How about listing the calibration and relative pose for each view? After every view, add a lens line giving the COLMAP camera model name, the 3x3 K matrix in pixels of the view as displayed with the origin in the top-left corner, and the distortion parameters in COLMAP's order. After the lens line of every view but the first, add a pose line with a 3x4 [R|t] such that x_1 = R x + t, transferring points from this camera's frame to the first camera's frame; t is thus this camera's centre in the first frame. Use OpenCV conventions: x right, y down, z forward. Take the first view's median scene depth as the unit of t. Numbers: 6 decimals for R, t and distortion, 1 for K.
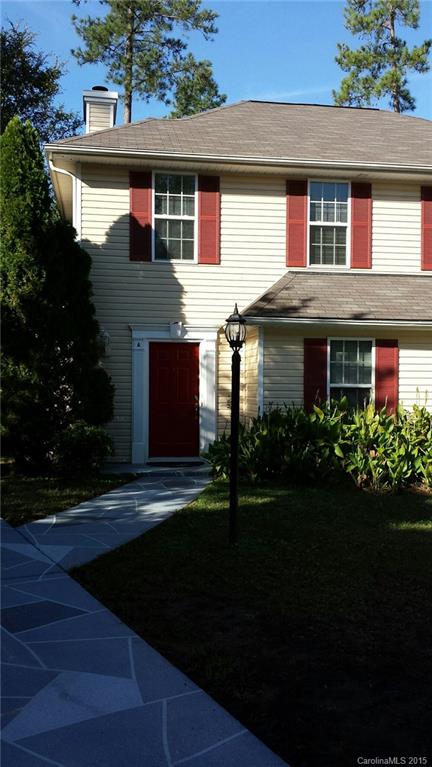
lens RADIAL K [[723.1, 0, 214.6], [0, 723.1, 382.2], [0, 0, 1]] dist [0.058246, 0.000000]
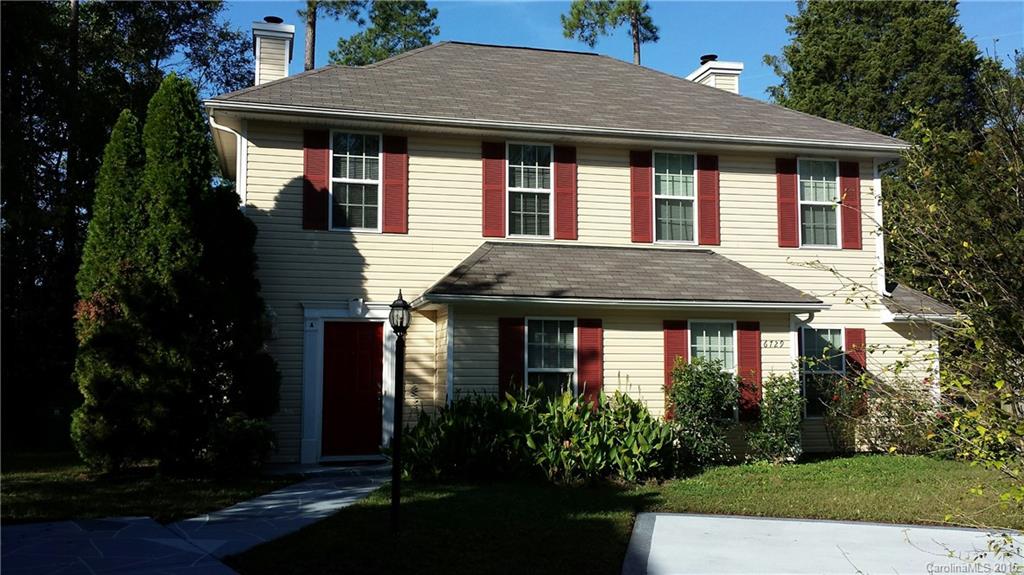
lens RADIAL K [[965.4, 0, 537.5], [0, 965.4, 281.5], [0, 0, 1]] dist [0.058246, 0.000000]
pose [[0.994163, 0.002400, 0.107858, 0.040859], [0.006771, 0.996393, -0.084589, -0.003310], [-0.107672, 0.084826, 0.990561, -0.195376]]
